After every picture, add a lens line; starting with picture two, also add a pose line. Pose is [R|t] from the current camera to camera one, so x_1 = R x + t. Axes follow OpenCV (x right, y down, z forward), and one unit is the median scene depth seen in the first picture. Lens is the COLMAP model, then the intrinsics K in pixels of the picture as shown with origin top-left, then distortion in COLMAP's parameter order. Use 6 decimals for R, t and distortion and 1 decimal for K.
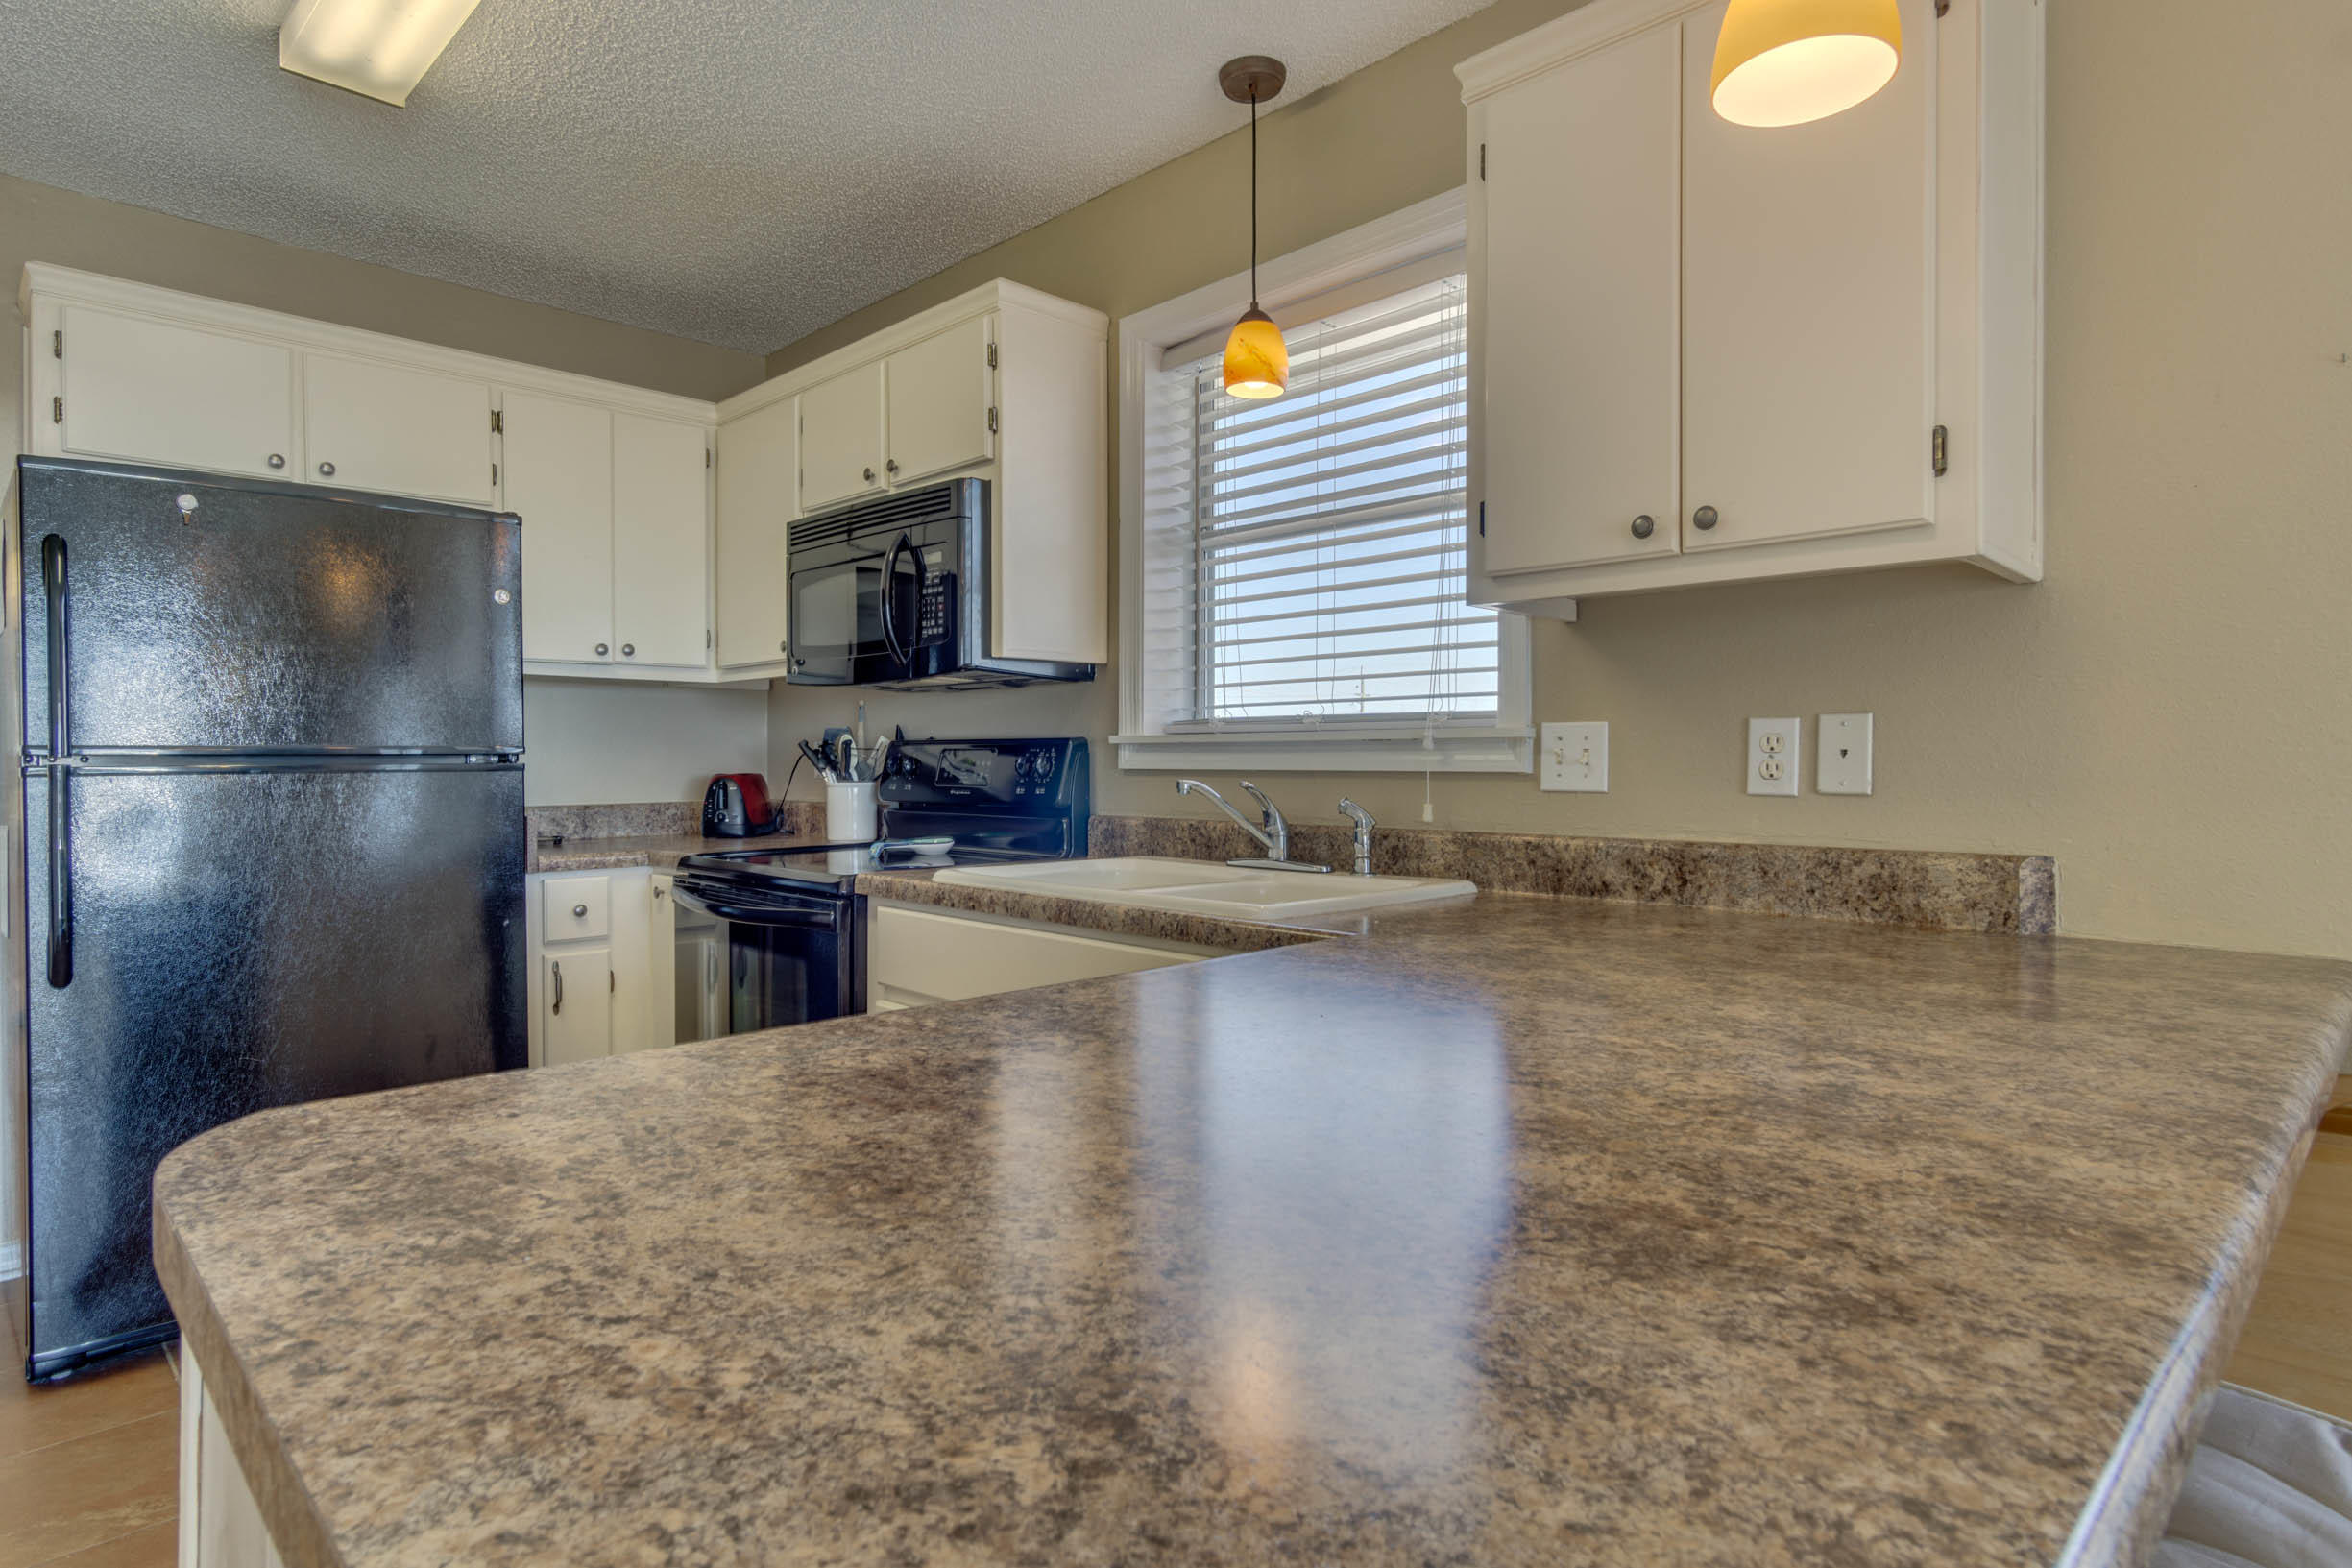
lens RADIAL K [[1273.6, 0, 1176.0], [0, 1273.6, 784.0], [0, 0, 1]] dist [0.000418, 0.000646]
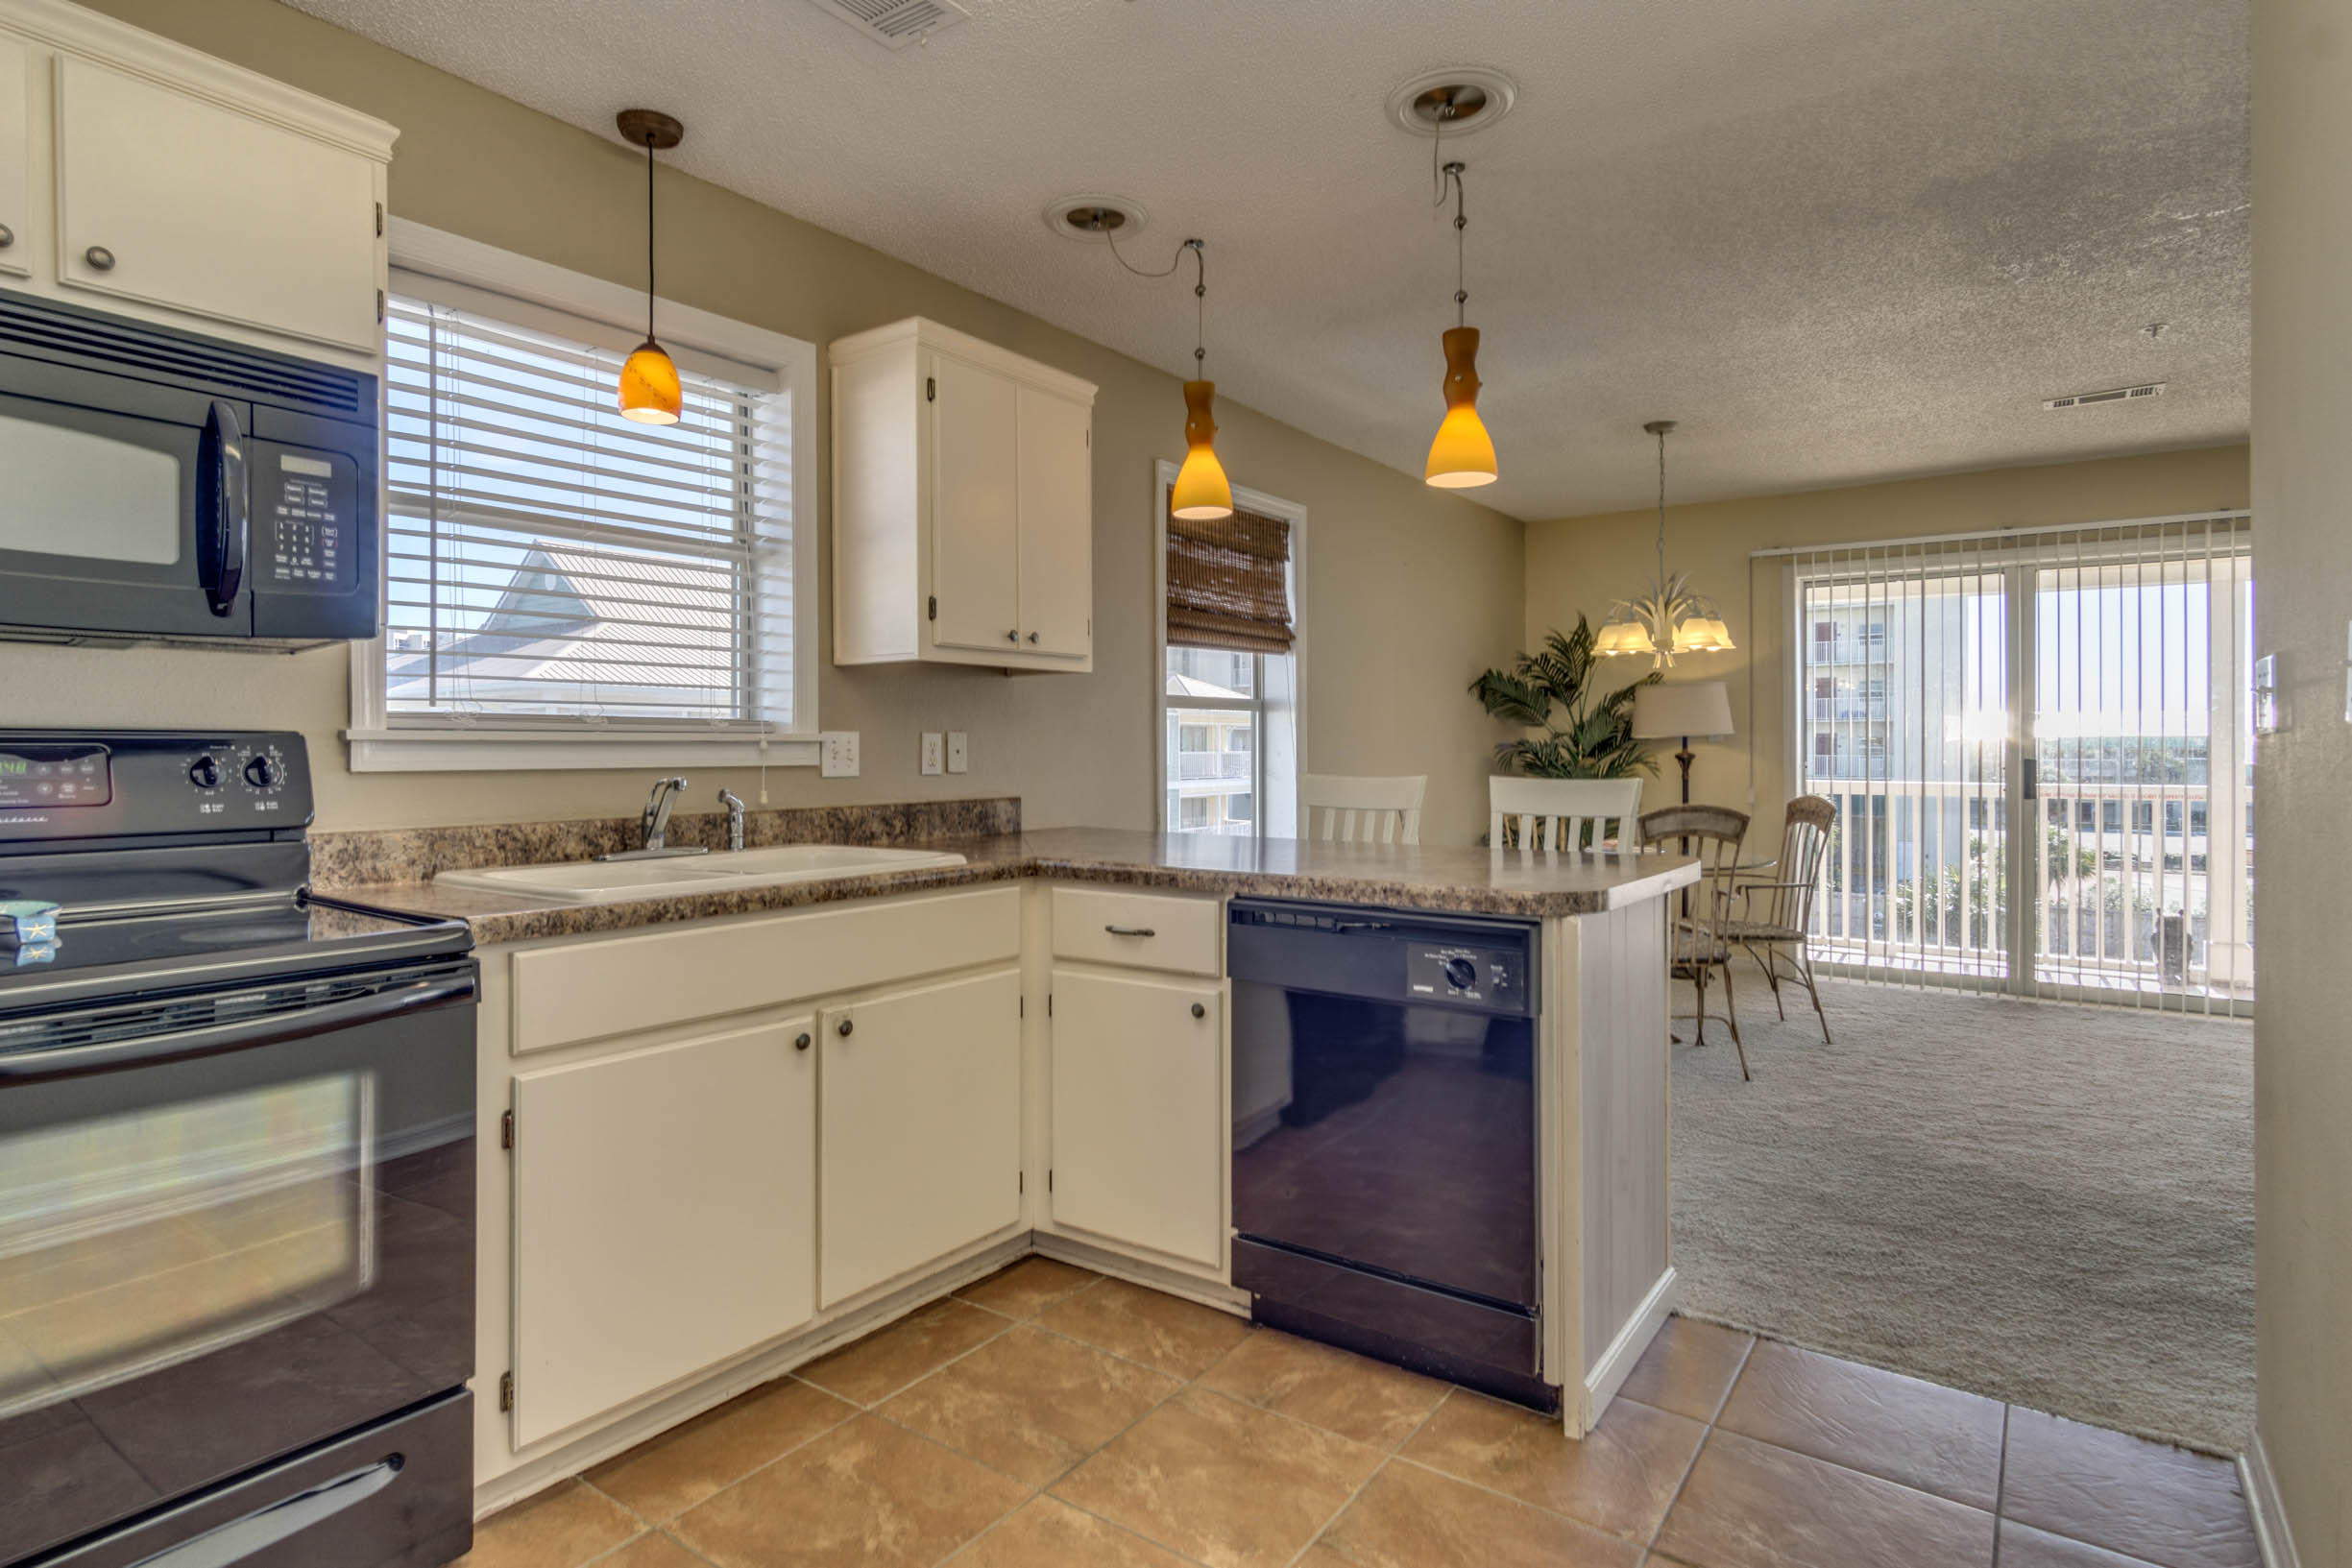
lens RADIAL K [[1241.1, 0, 1172.4], [0, 1241.1, 778.1], [0, 0, 1]] dist [0.005822, 0.002750]
pose [[-0.163123, -0.029580, 0.986162, -0.929993], [0.013112, 0.999397, 0.032146, -0.026828], [-0.986519, 0.018174, -0.162637, 0.650420]]
